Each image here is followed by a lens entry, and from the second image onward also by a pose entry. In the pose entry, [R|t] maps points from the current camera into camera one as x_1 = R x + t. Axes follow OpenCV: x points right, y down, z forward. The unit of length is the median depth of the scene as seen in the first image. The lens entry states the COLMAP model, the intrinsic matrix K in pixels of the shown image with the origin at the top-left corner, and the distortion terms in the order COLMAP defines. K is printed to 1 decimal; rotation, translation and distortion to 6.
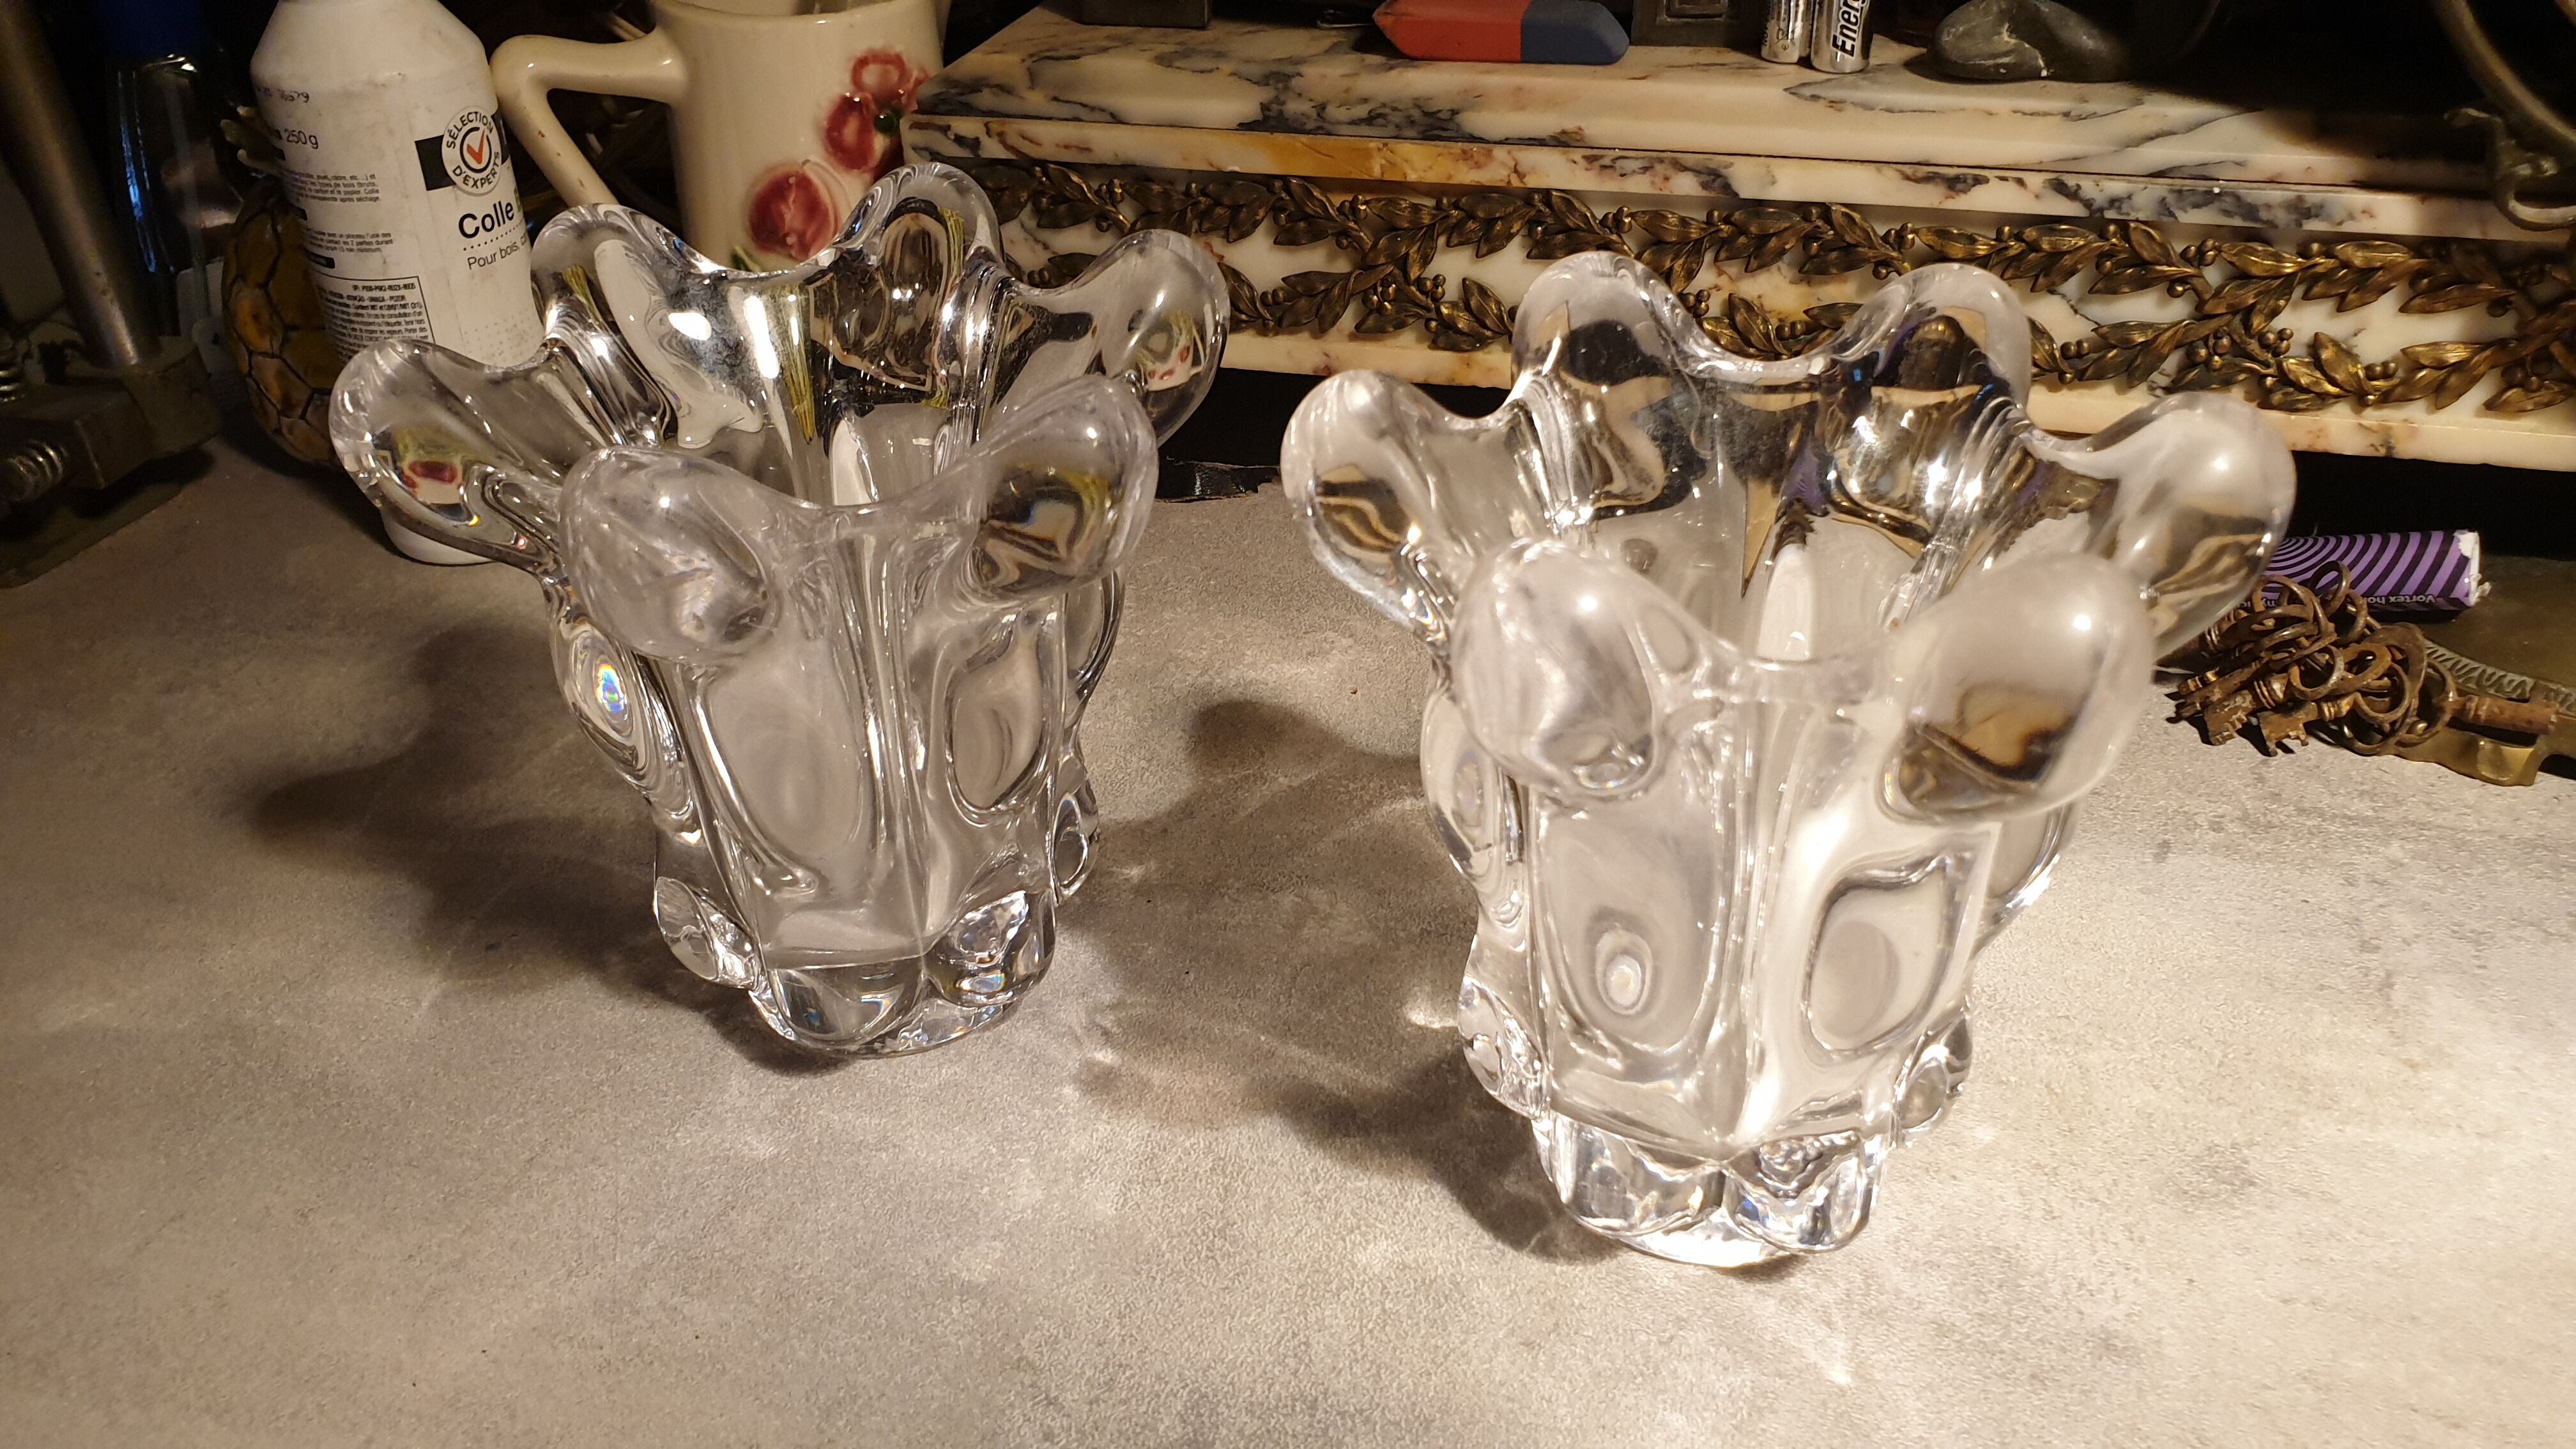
lens RADIAL K [[1992.4, 0, 1298.7], [0, 1992.4, 687.6], [0, 0, 1]] dist [-0.041410, 0.090702]
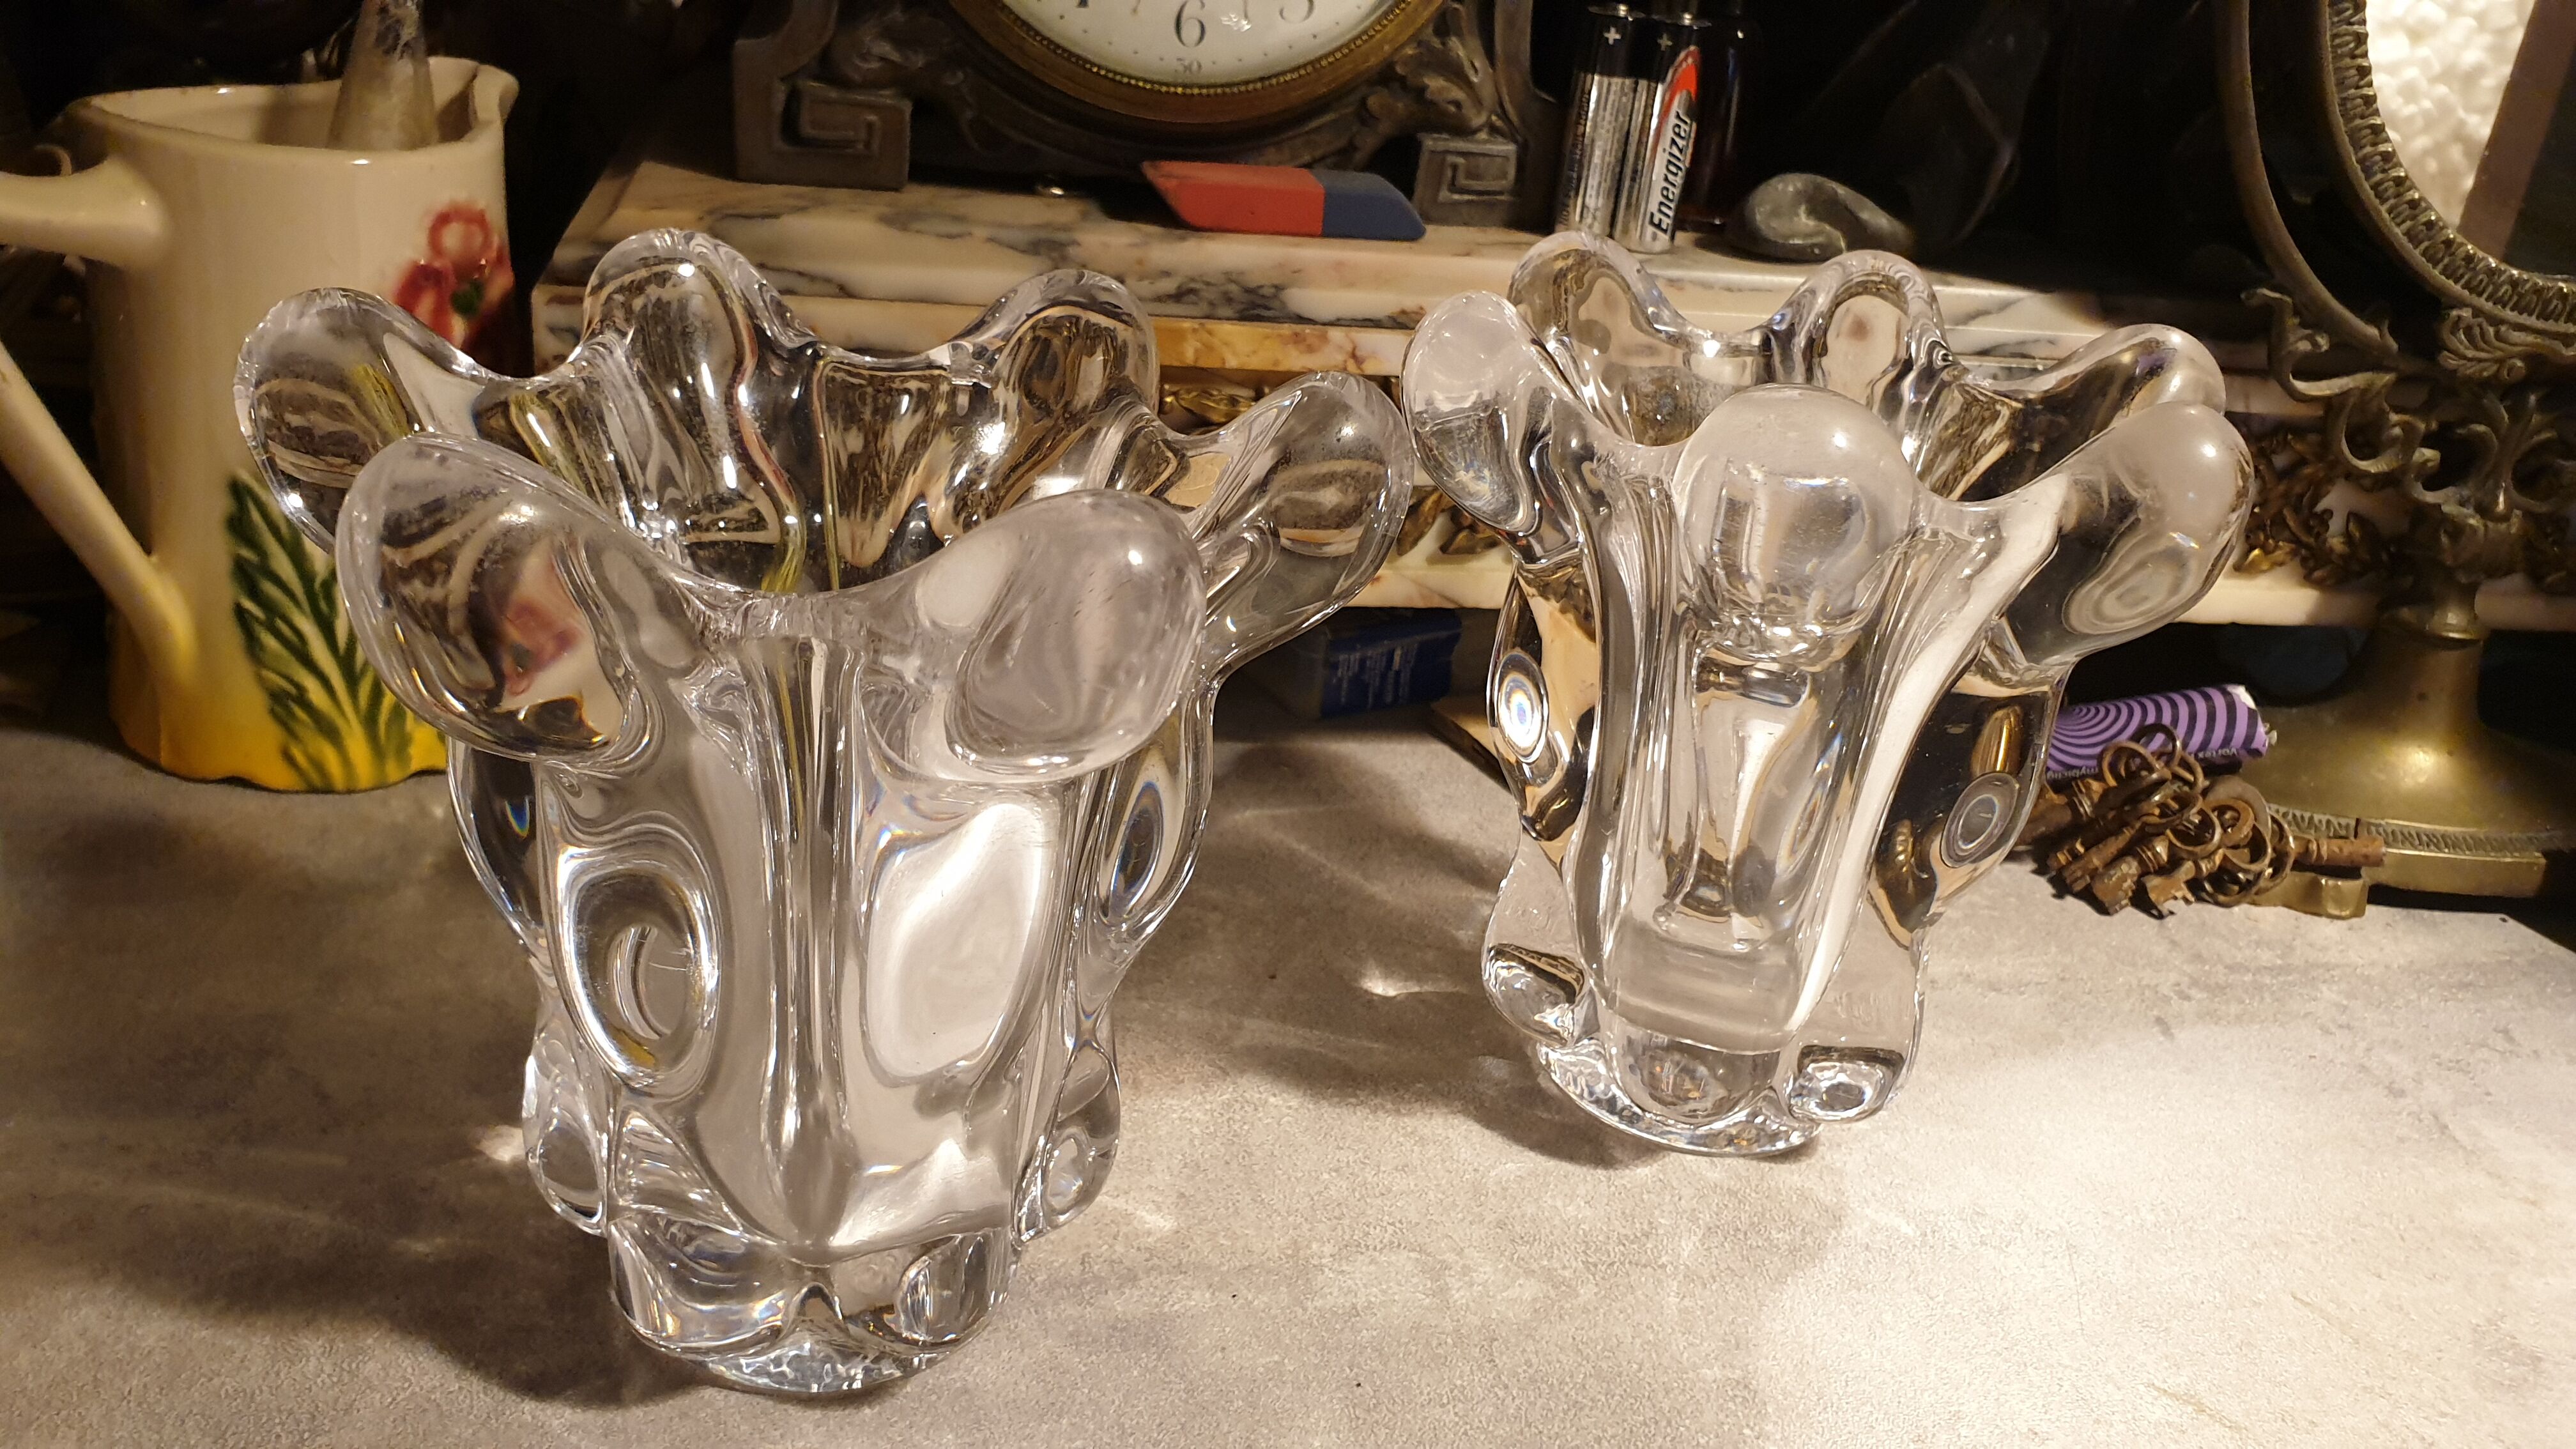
lens RADIAL K [[2030.1, 0, 1306.1], [0, 2030.1, 732.0], [0, 0, 1]] dist [-0.035053, 0.086388]
pose [[0.892195, -0.080676, 0.444386, -0.338238], [0.128285, 0.988660, -0.078071, -0.034340], [-0.433048, 0.126663, 0.892427, 0.262451]]
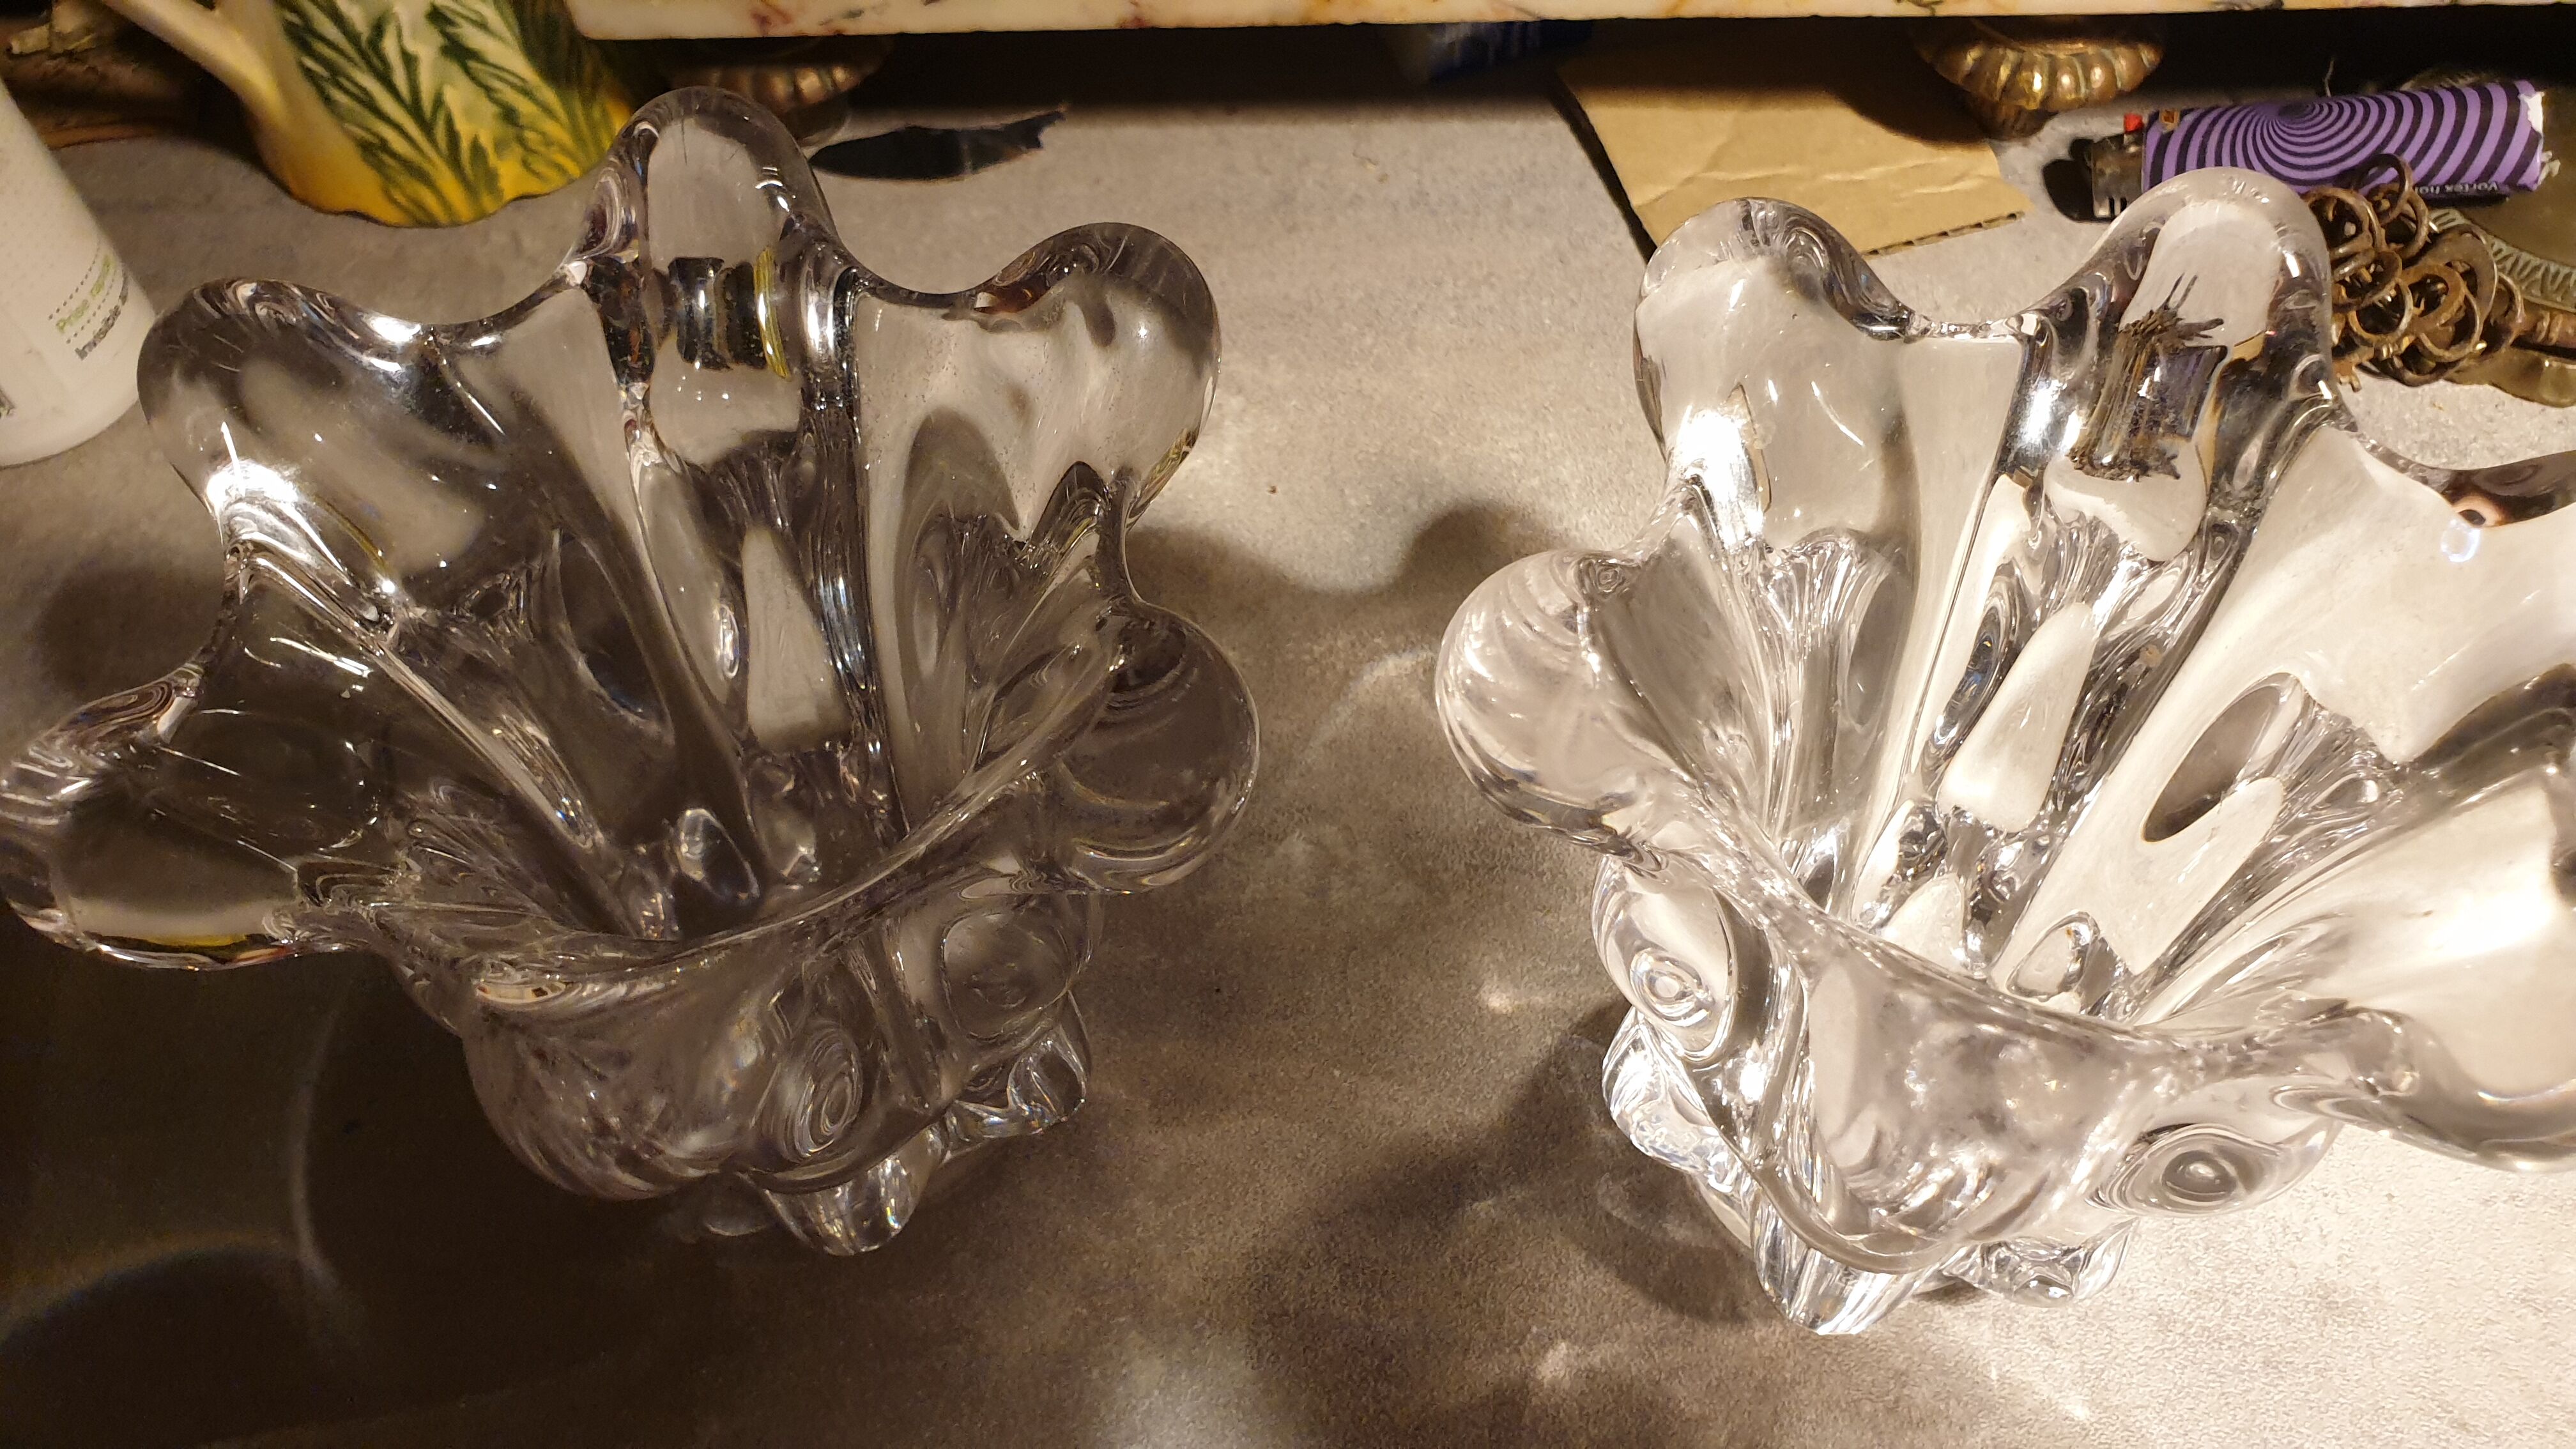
lens RADIAL K [[2020.9, 0, 1288.0], [0, 2020.9, 724.5], [0, 0, 1]] dist [0.007643, 0.011161]
pose [[0.970112, -0.203984, 0.131429, -0.101688], [0.136019, 0.905648, 0.401622, -0.260112], [-0.200953, -0.371741, 0.906326, 0.219668]]
